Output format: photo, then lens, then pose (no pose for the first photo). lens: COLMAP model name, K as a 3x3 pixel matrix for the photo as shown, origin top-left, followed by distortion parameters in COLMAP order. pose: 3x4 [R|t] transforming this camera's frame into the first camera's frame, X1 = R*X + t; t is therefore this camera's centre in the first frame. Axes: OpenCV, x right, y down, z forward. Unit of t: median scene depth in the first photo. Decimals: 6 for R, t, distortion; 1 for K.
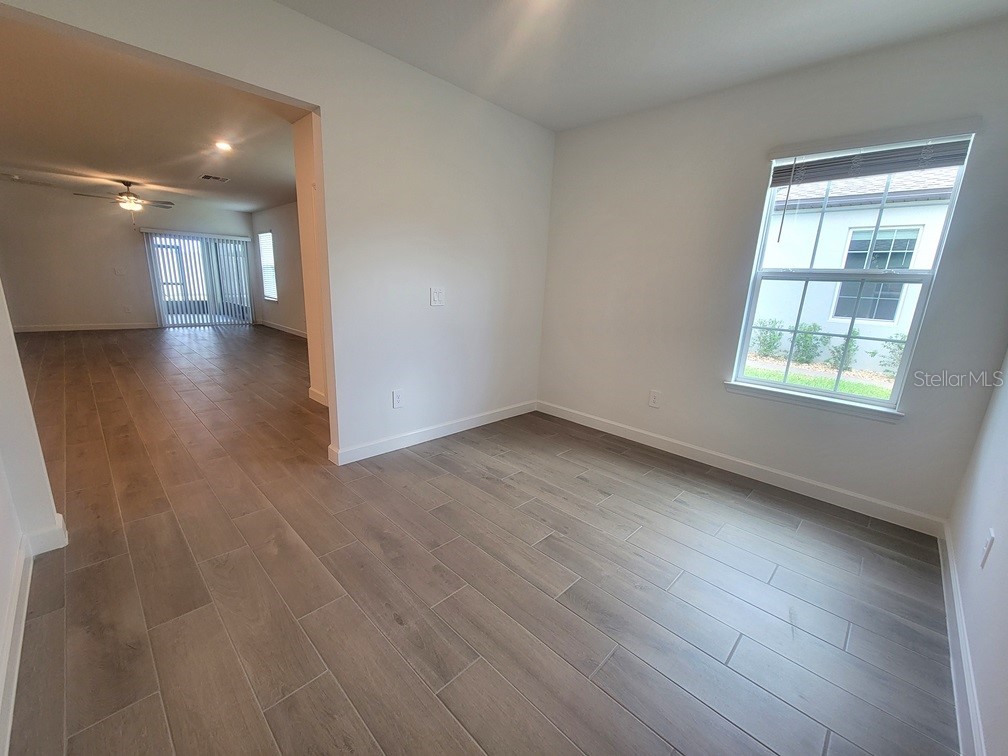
lens RADIAL K [[413.7, 0, 506.8], [0, 413.7, 383.4], [0, 0, 1]] dist [-0.003646, -0.000655]
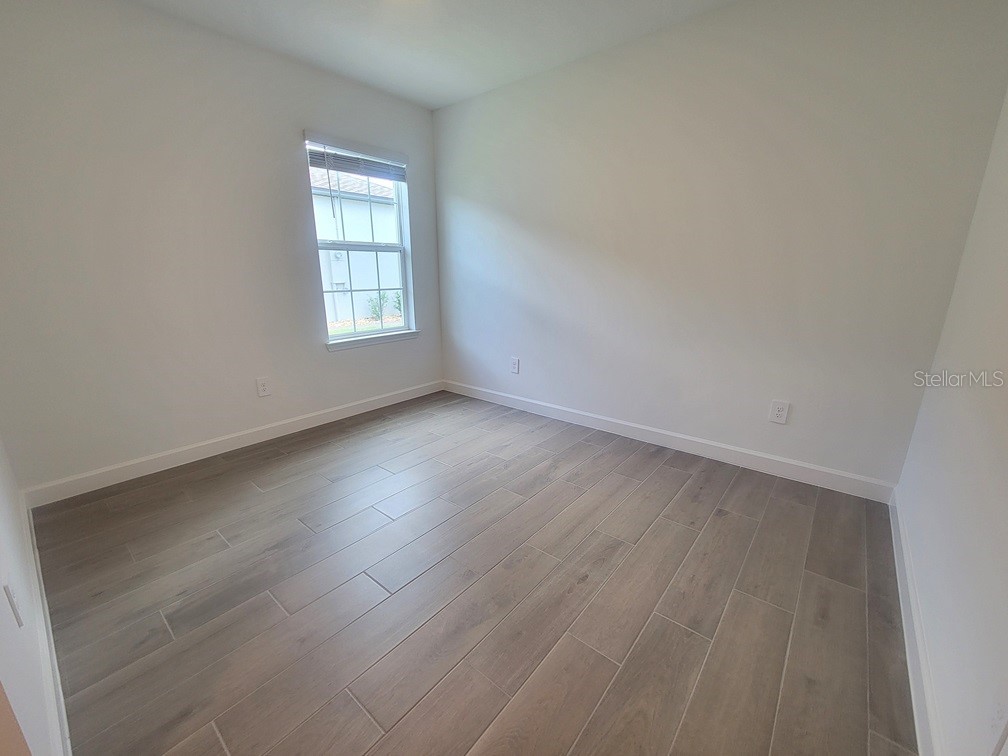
lens RADIAL K [[405.8, 0, 504.0], [0, 405.8, 378.0], [0, 0, 1]] dist [-0.000021, -0.000072]
pose [[-0.073647, -0.300185, 0.951034, -0.706184], [0.233782, 0.921855, 0.309079, -0.179505], [-0.969496, 0.245098, 0.002286, 0.695812]]
